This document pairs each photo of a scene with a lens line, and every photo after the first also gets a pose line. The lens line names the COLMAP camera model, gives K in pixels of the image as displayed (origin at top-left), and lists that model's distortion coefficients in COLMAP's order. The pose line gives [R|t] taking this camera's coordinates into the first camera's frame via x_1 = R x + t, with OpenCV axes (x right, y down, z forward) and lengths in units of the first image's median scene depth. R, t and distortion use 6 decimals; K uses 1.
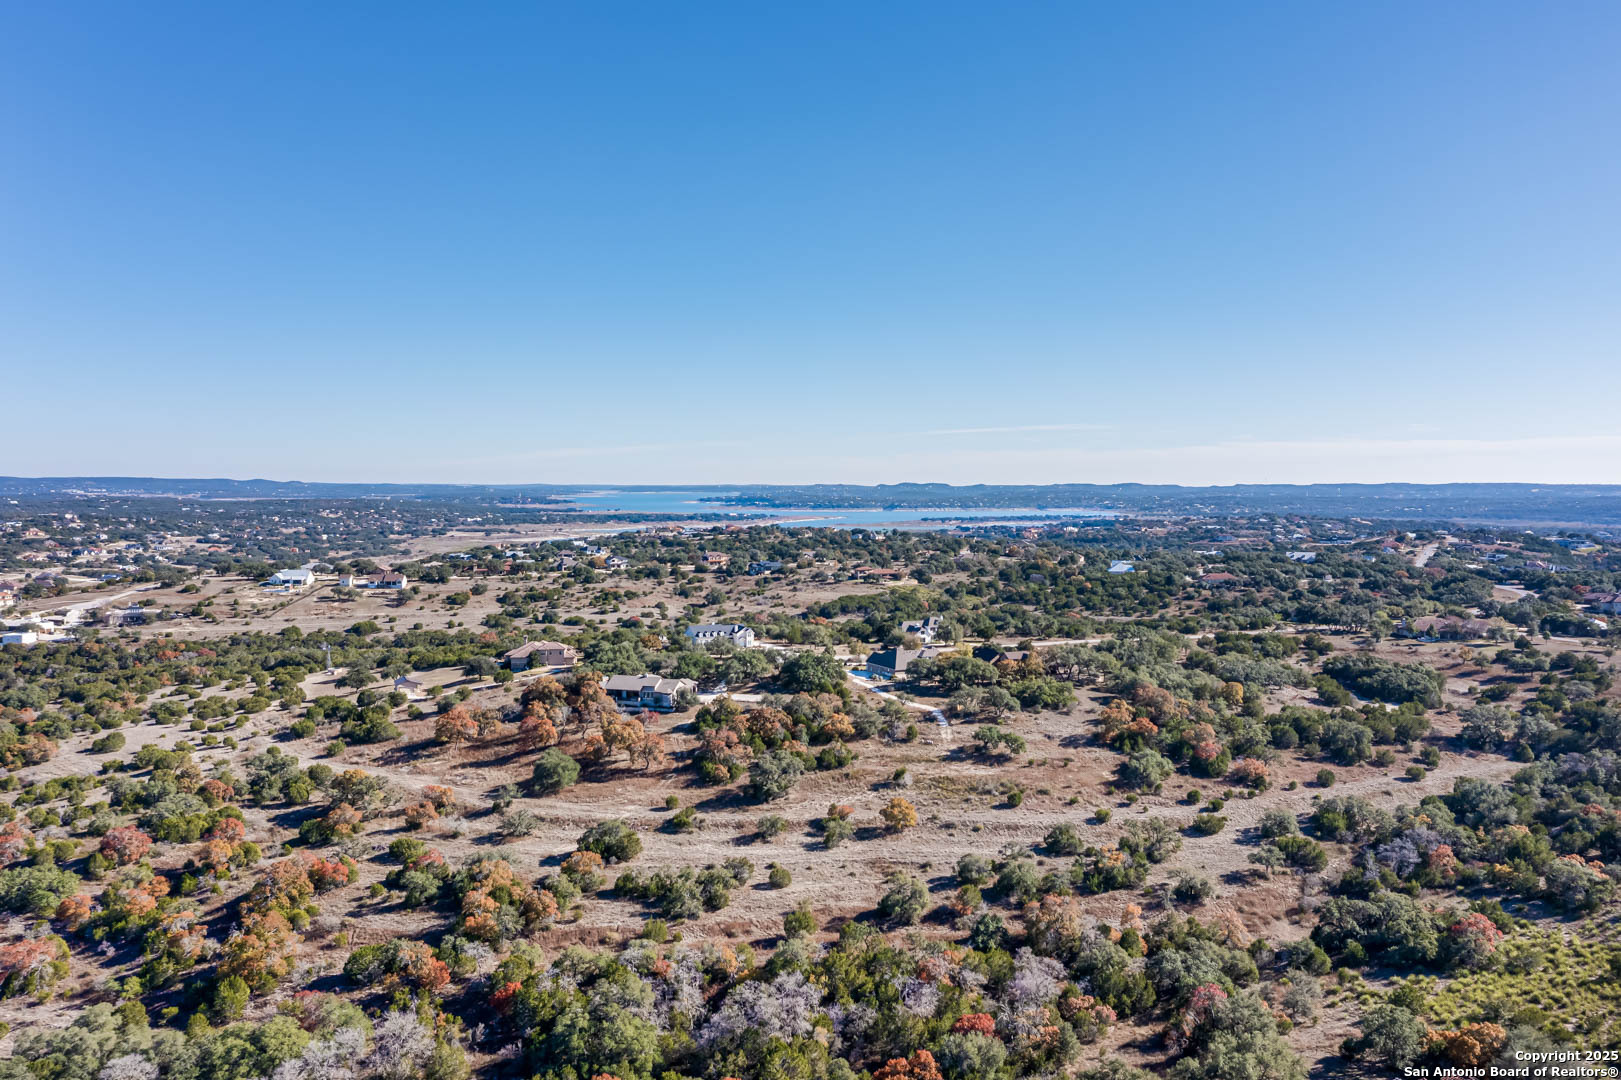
lens RADIAL K [[1279.4, 0, 812.8], [0, 1279.4, 541.3], [0, 0, 1]] dist [-0.002397, 0.005491]
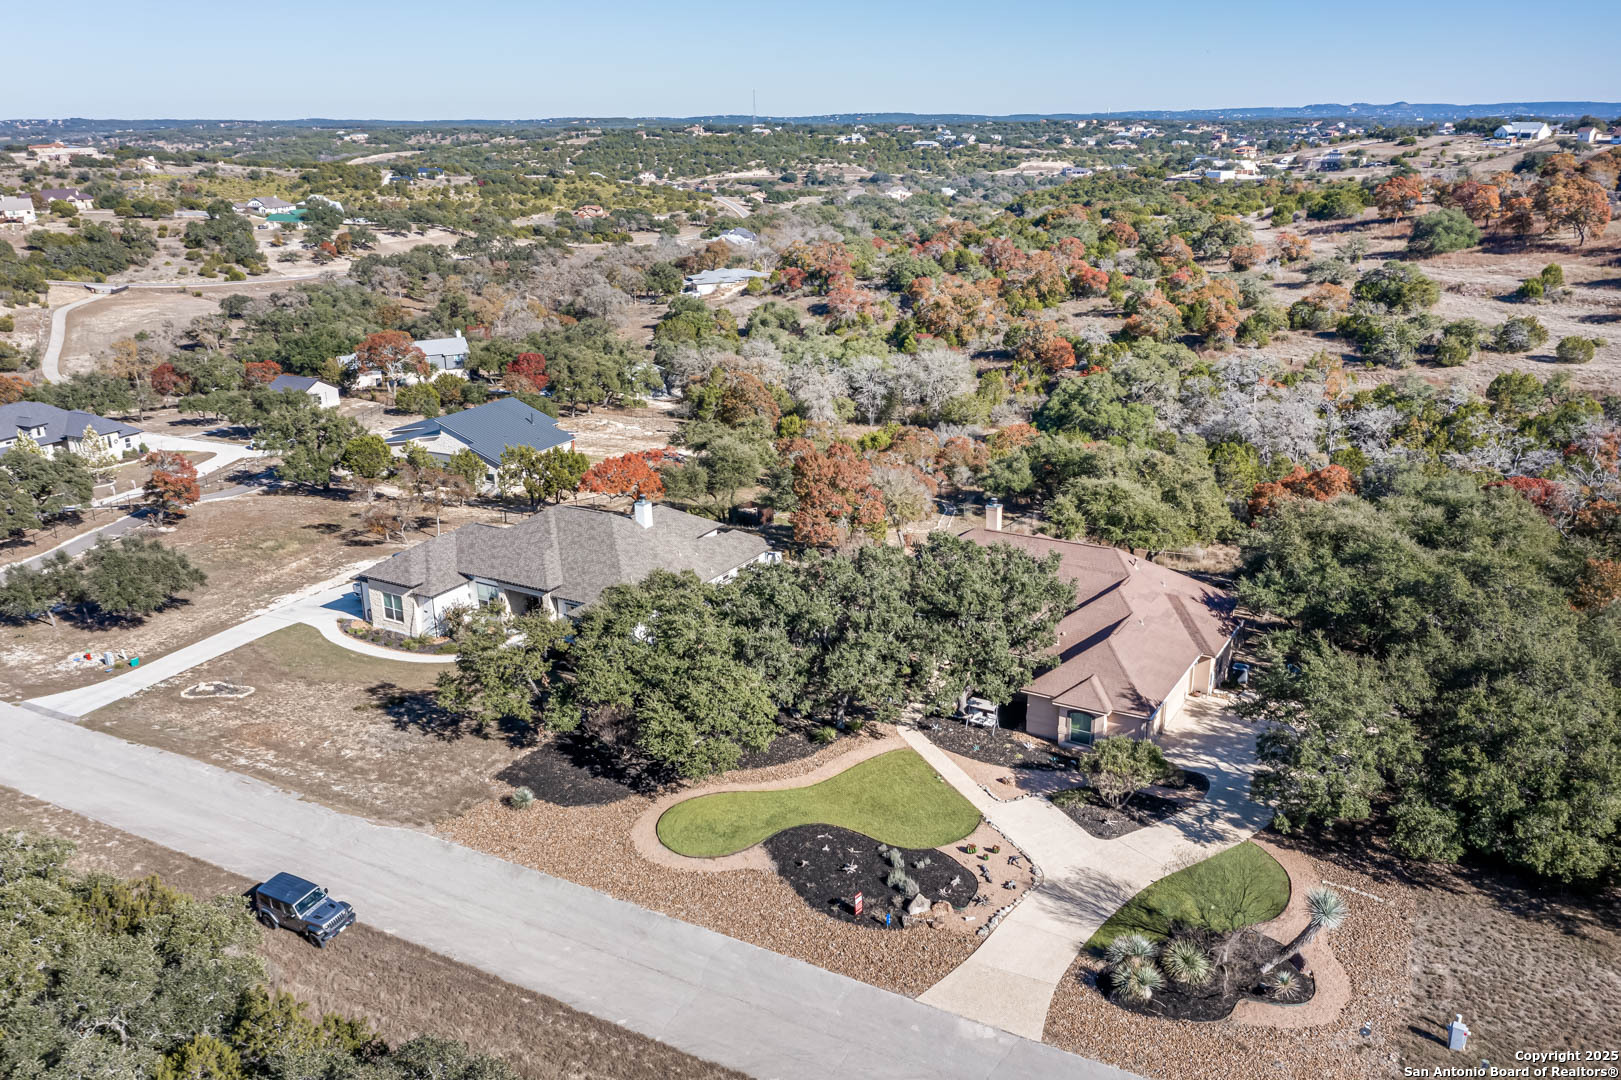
lens RADIAL K [[1279.4, 0, 810.5], [0, 1279.4, 537.7], [0, 0, 1]] dist [-0.002397, 0.005491]
pose [[0.530593, 0.248728, -0.810312, 0.292918], [-0.021420, 0.959606, 0.280529, 0.158319], [0.847356, -0.131490, 0.514488, 0.270080]]
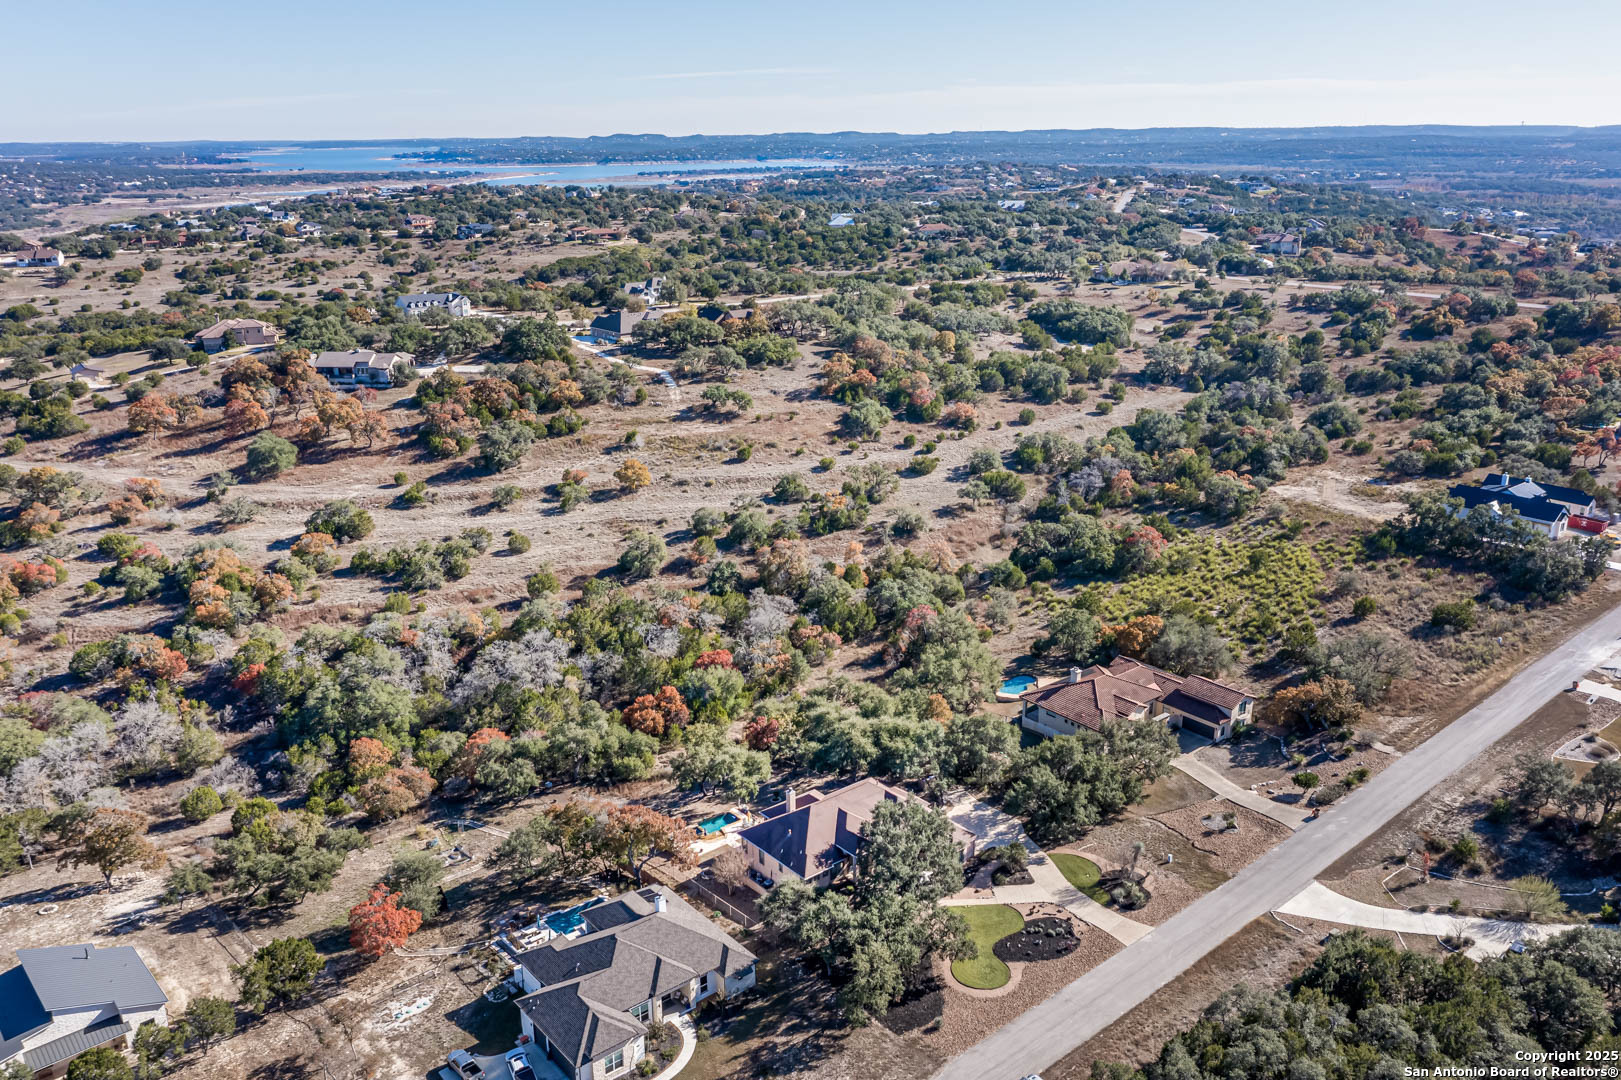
lens RADIAL K [[1279.4, 0, 809.2], [0, 1279.4, 545.5], [0, 0, 1]] dist [-0.002397, 0.005491]
pose [[0.977330, -0.076424, 0.197446, -0.001116], [0.021816, 0.963965, 0.265132, -0.000911], [-0.210593, -0.254814, 0.943780, -0.010665]]
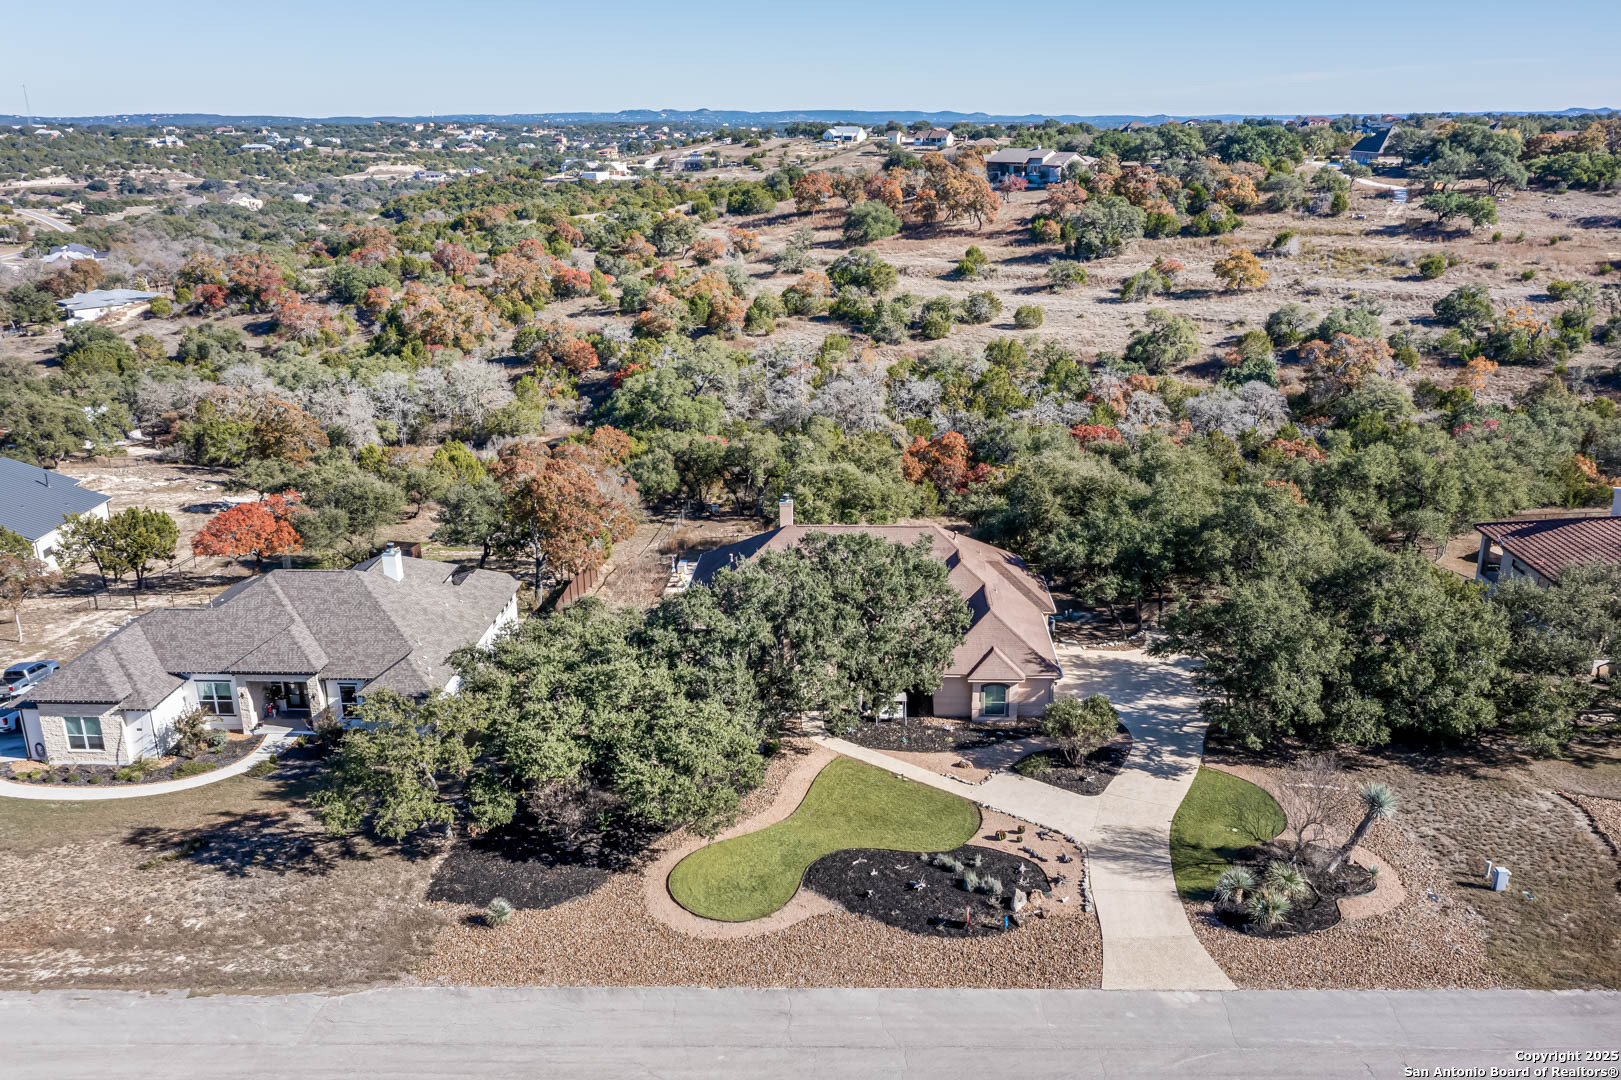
lens RADIAL K [[1279.4, 0, 810.2], [0, 1279.4, 540.6], [0, 0, 1]] dist [-0.002397, 0.005491]
pose [[0.869187, 0.143455, -0.473218, 0.221124], [-0.010617, 0.962187, 0.272184, 0.162525], [0.494370, -0.231555, 0.837843, 0.219478]]
